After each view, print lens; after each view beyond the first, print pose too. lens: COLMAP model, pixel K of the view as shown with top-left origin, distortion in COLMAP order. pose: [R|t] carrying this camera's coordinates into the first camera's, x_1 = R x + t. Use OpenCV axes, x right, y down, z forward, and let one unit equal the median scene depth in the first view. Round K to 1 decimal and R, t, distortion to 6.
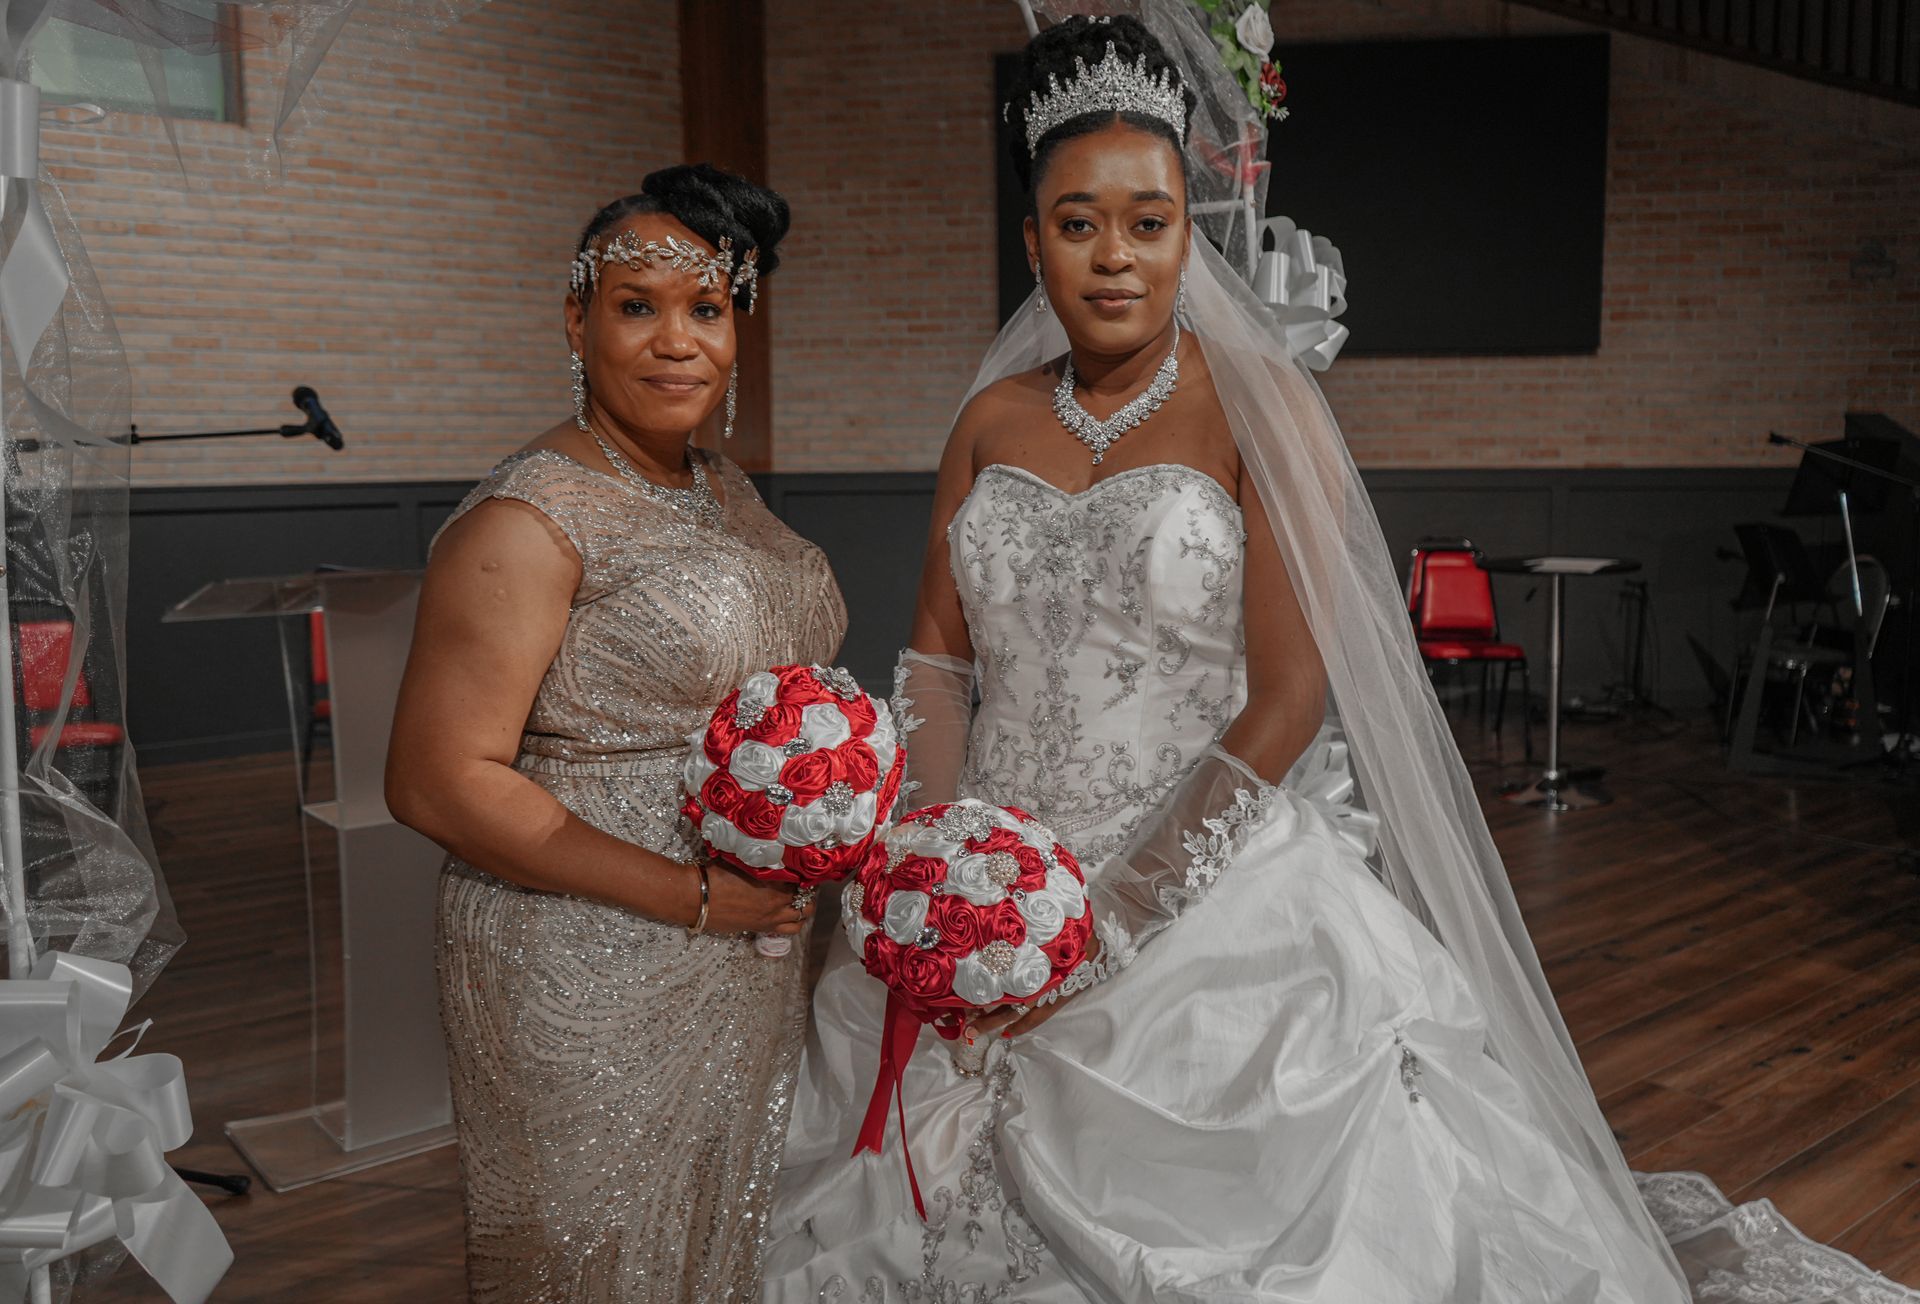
lens RADIAL K [[1552.7, 0, 993.4], [0, 1552.7, 644.4], [0, 0, 1]] dist [-0.010741, 0.019309]
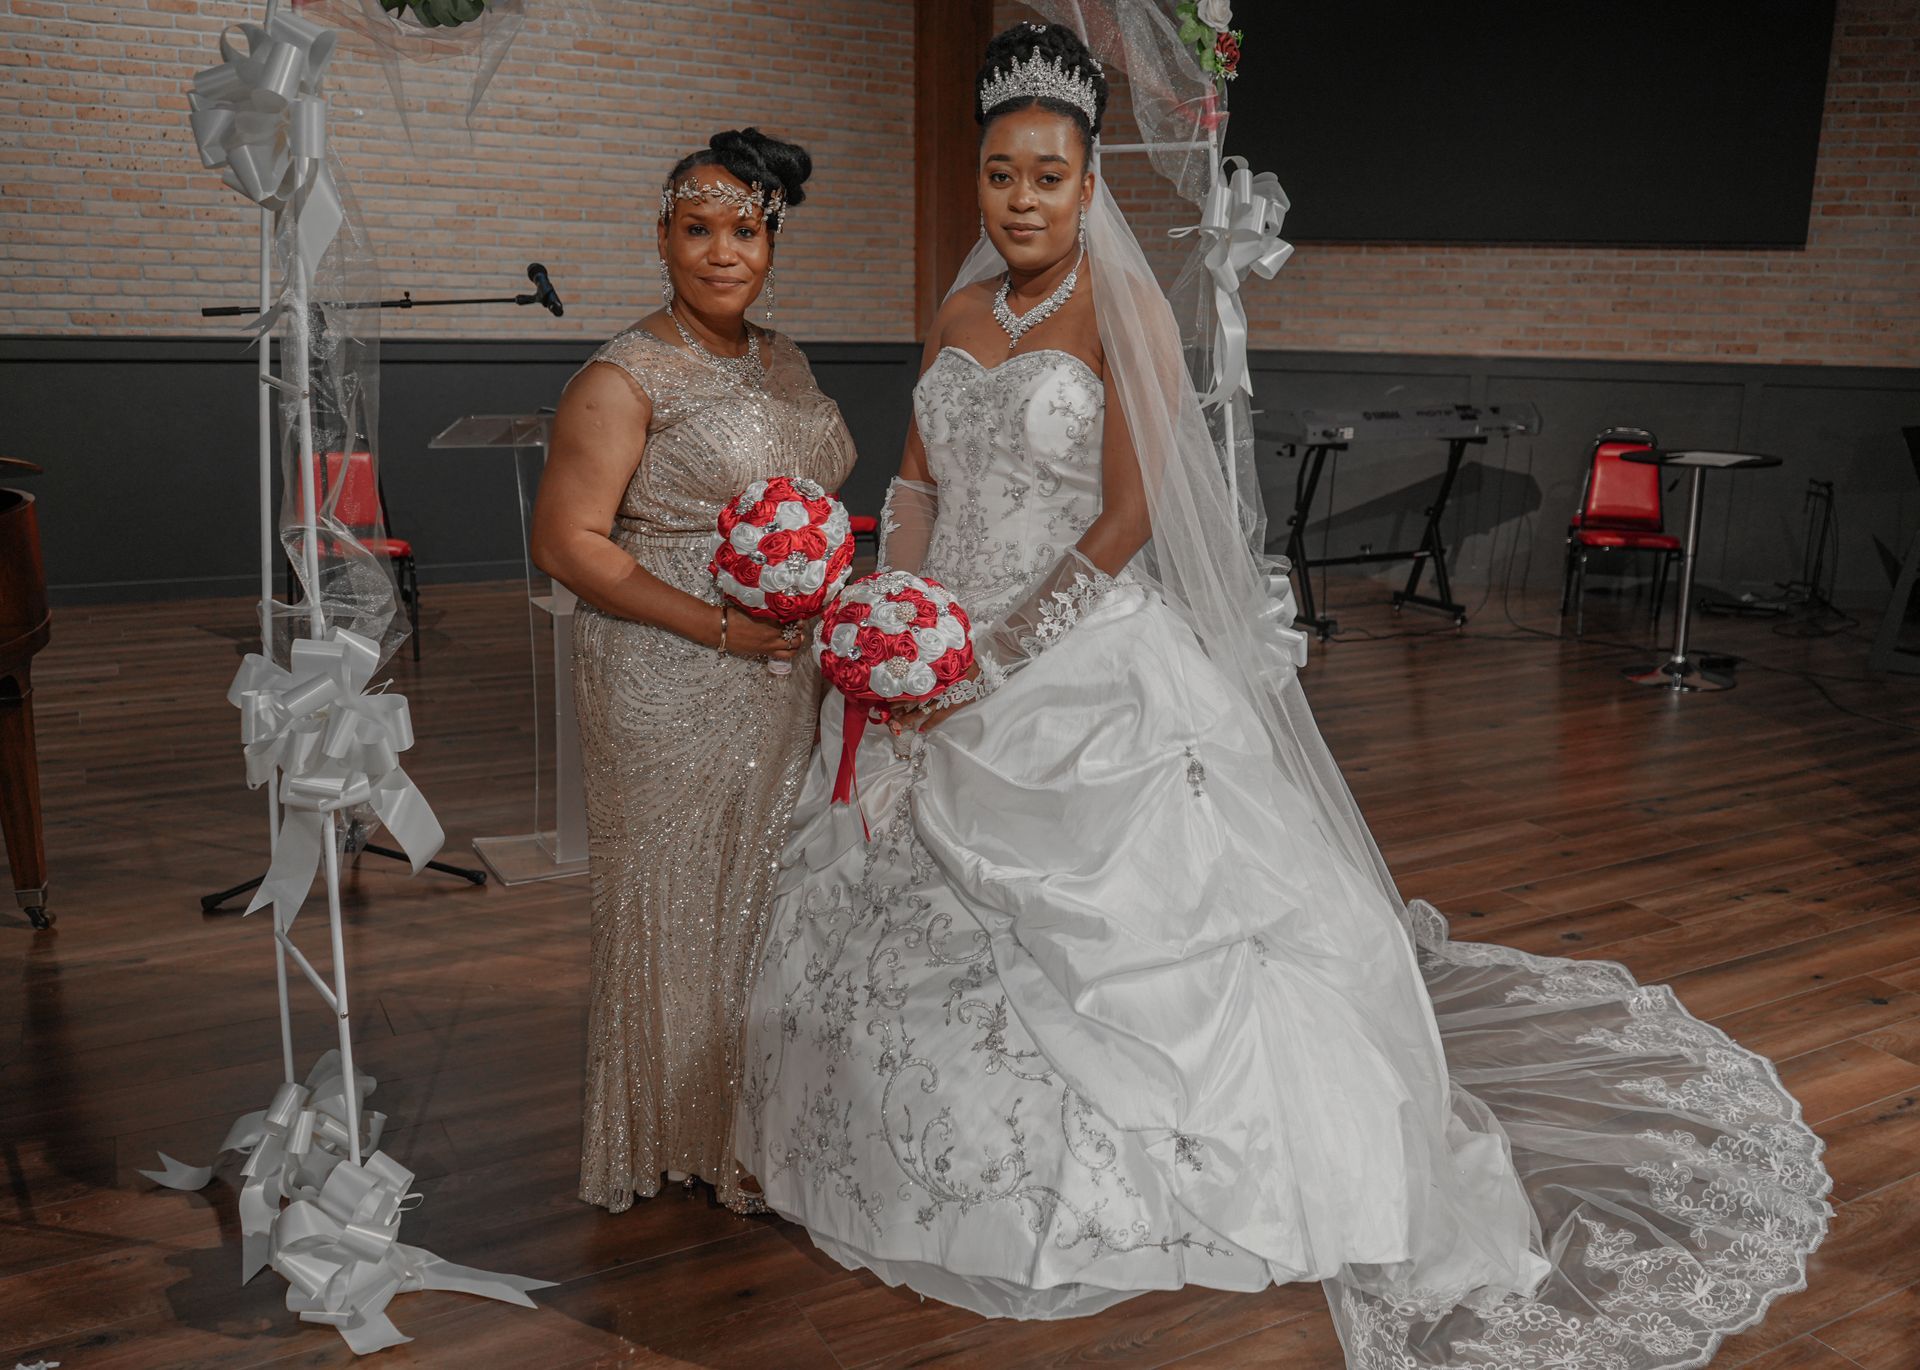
lens RADIAL K [[1554.0, 0, 1022.2], [0, 1554.0, 677.7], [0, 0, 1]] dist [0.003813, -0.004151]
pose [[0.988046, 0.062205, -0.141051, 0.143422], [-0.047815, 0.993509, 0.103214, 0.018308], [0.146556, -0.095236, 0.984607, -0.214924]]
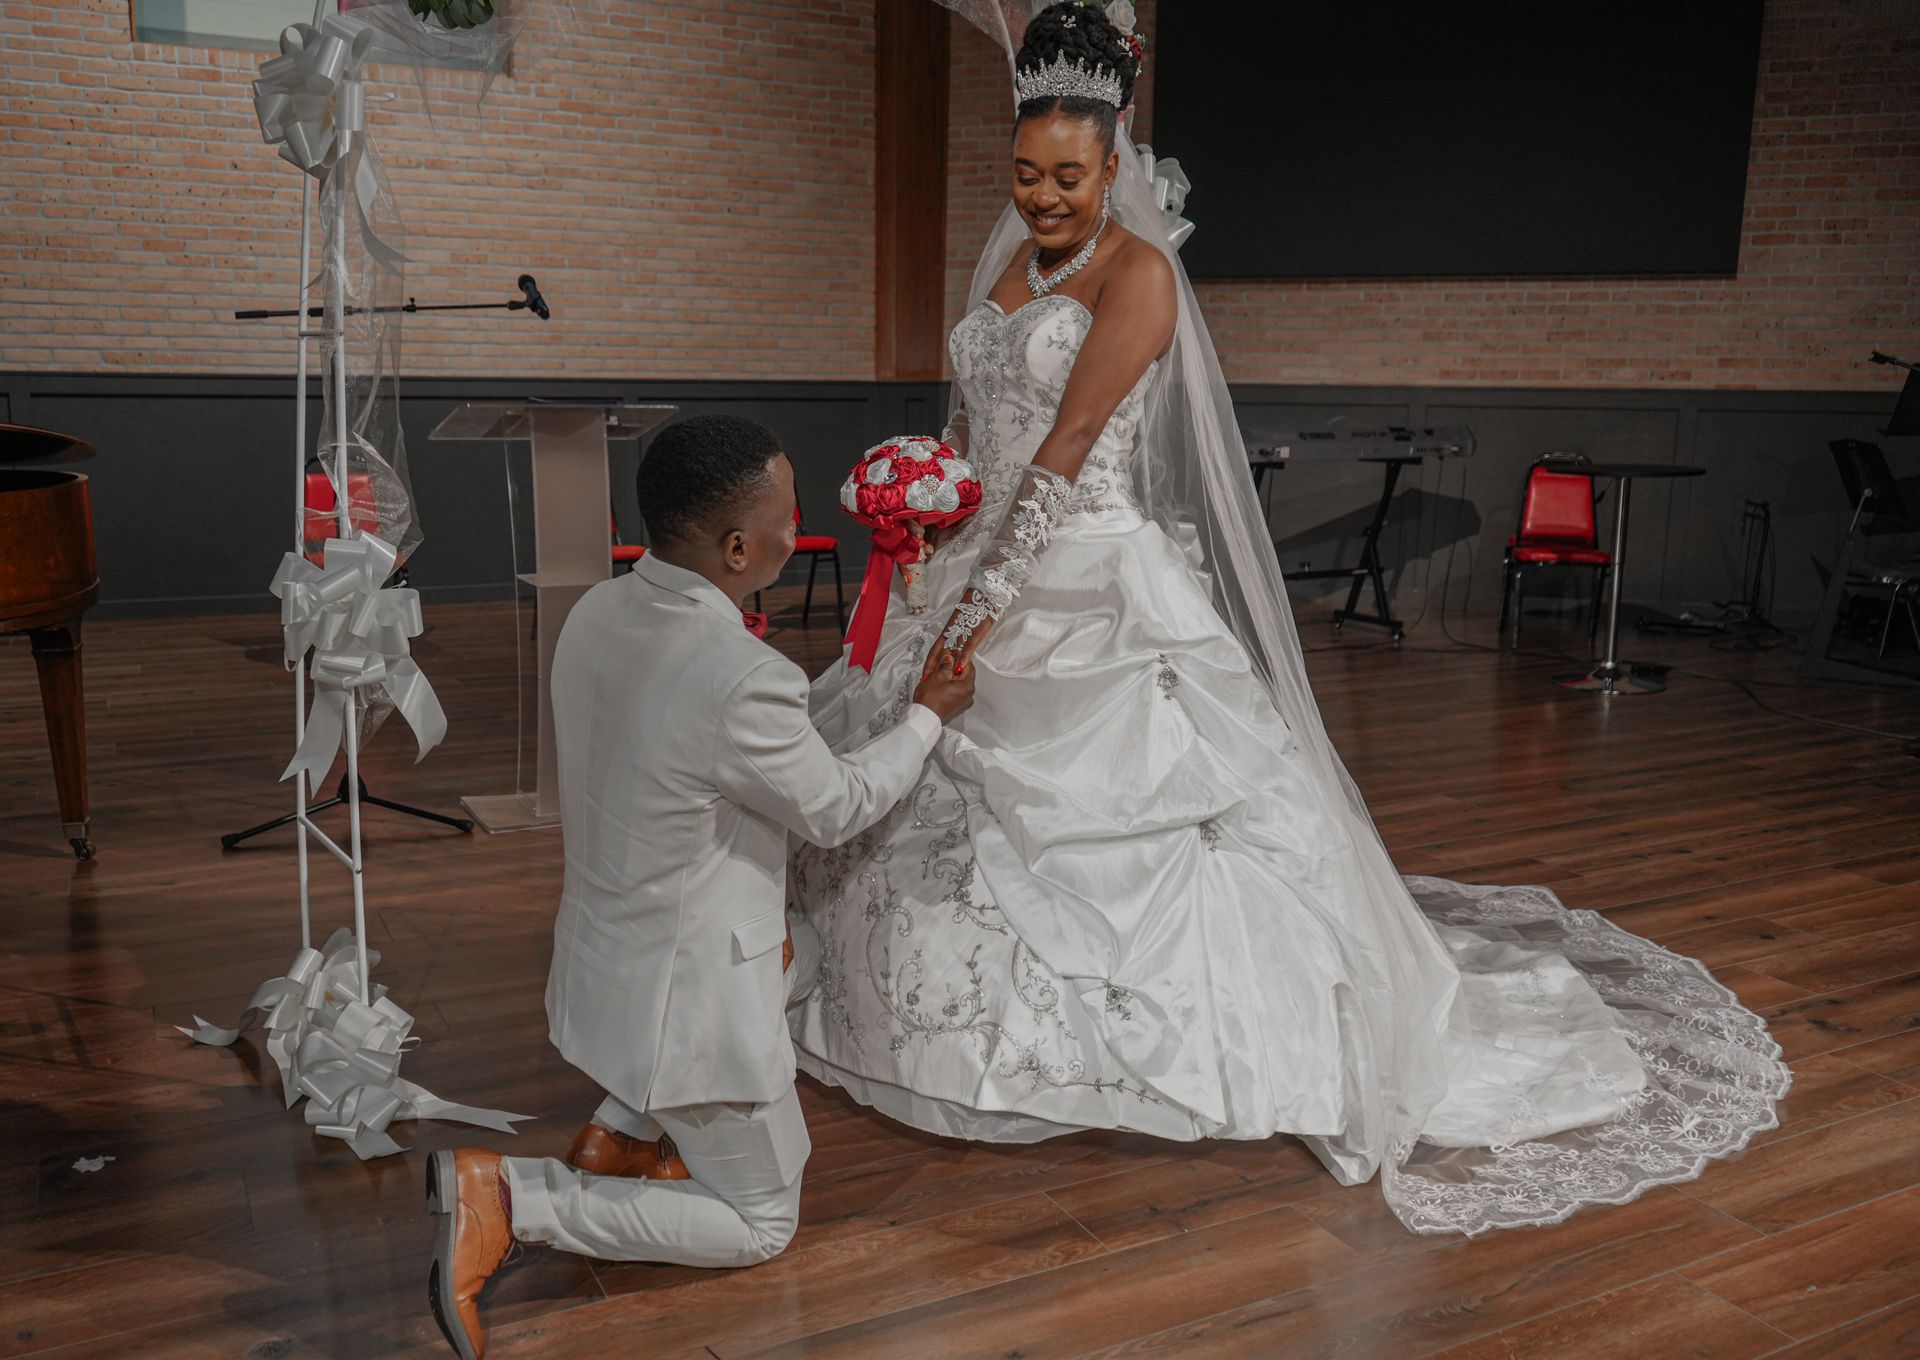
lens RADIAL K [[1536.8, 0, 902.5], [0, 1536.8, 667.4], [0, 0, 1]] dist [0.000413, 0.004713]
pose [[0.978612, 0.057206, -0.197602, 0.184059], [-0.045963, 0.997077, 0.061026, 0.088012], [0.200516, -0.050638, 0.978381, -0.309954]]
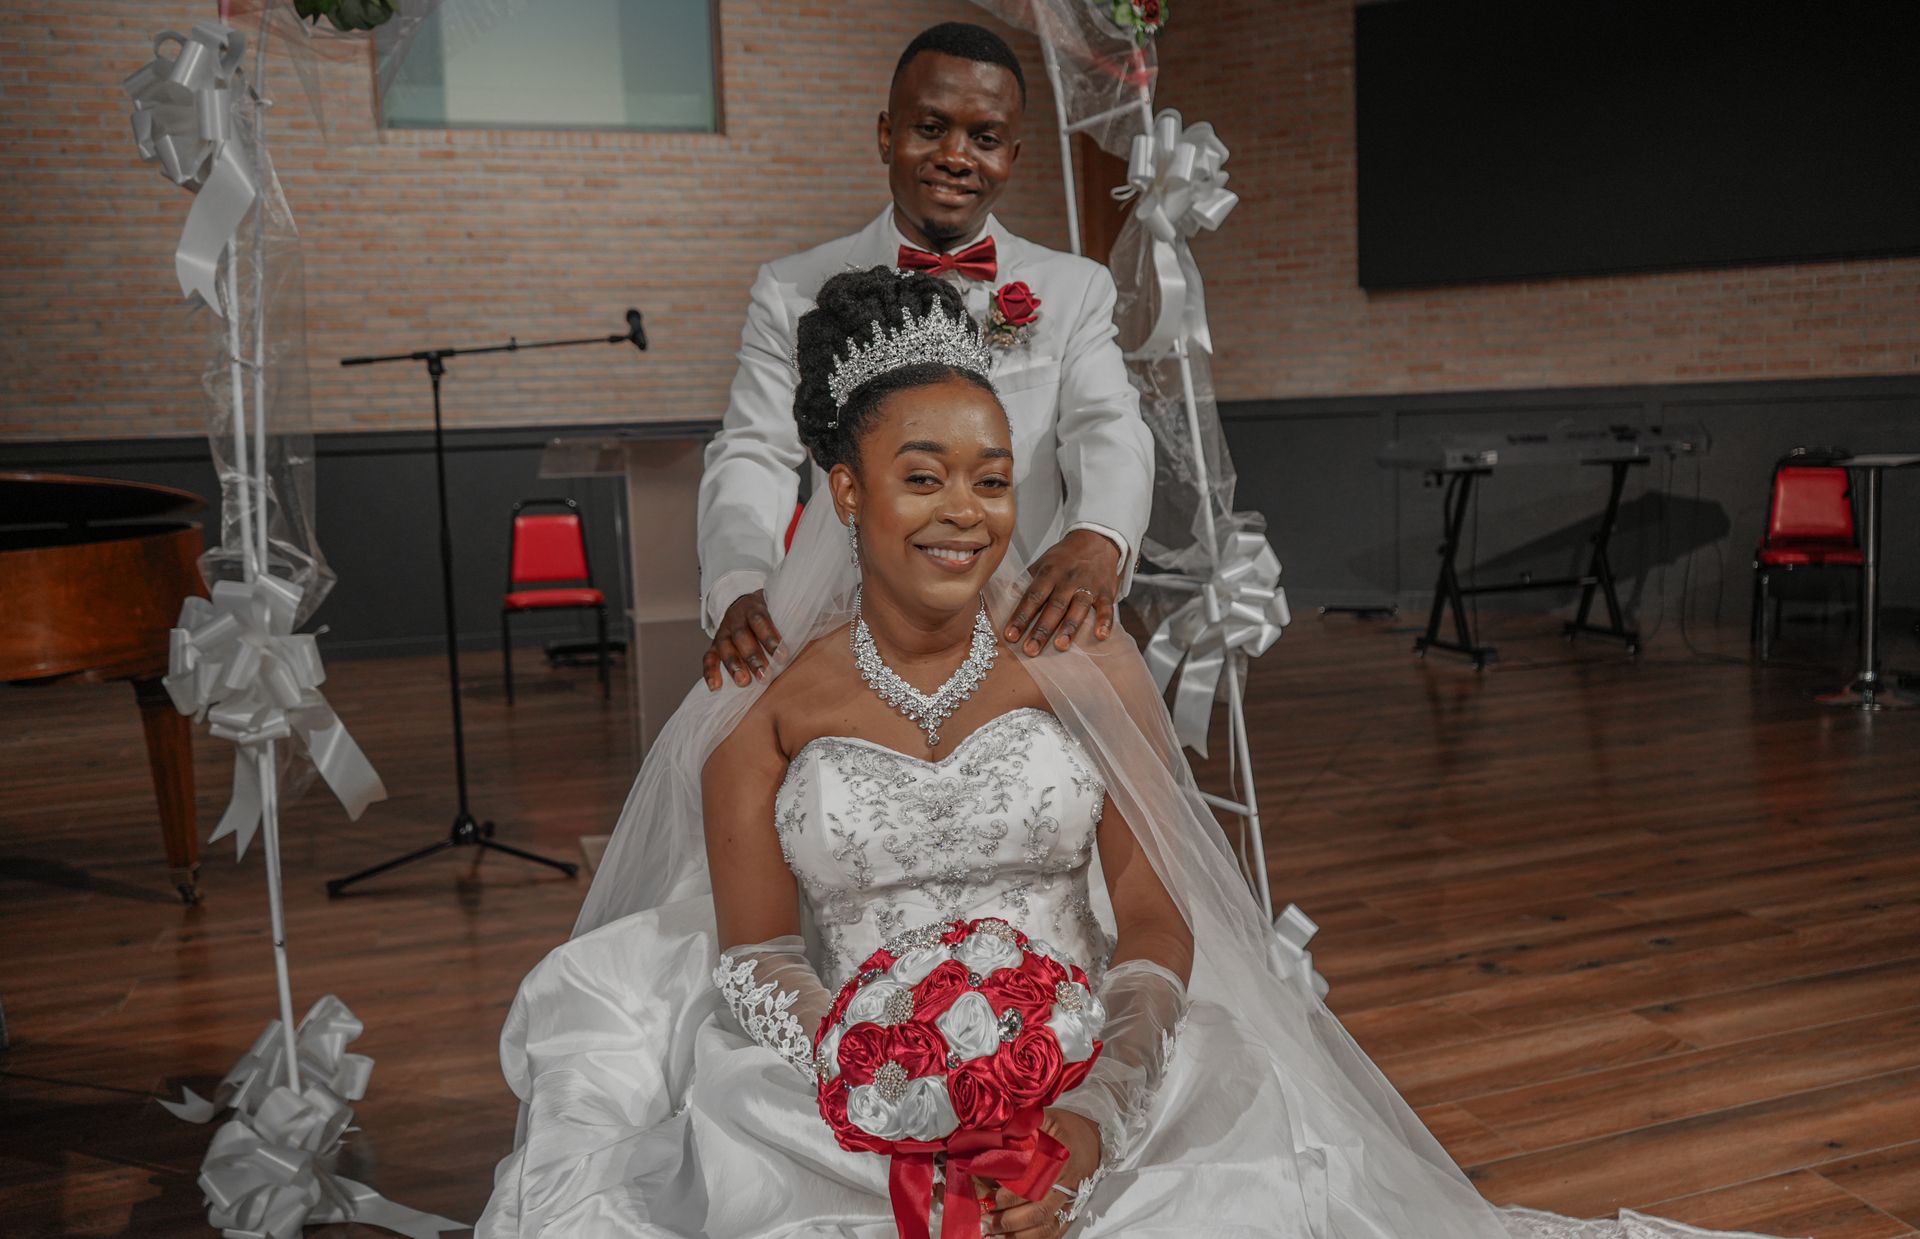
lens RADIAL K [[1464.3, 0, 965.1], [0, 1464.3, 599.6], [0, 0, 1]] dist [-0.008079, 0.009812]
pose [[0.937679, 0.018800, -0.346995, 0.298867], [-0.017626, 0.999823, 0.006540, 0.081502], [0.347056, -0.000016, 0.937844, -0.125784]]
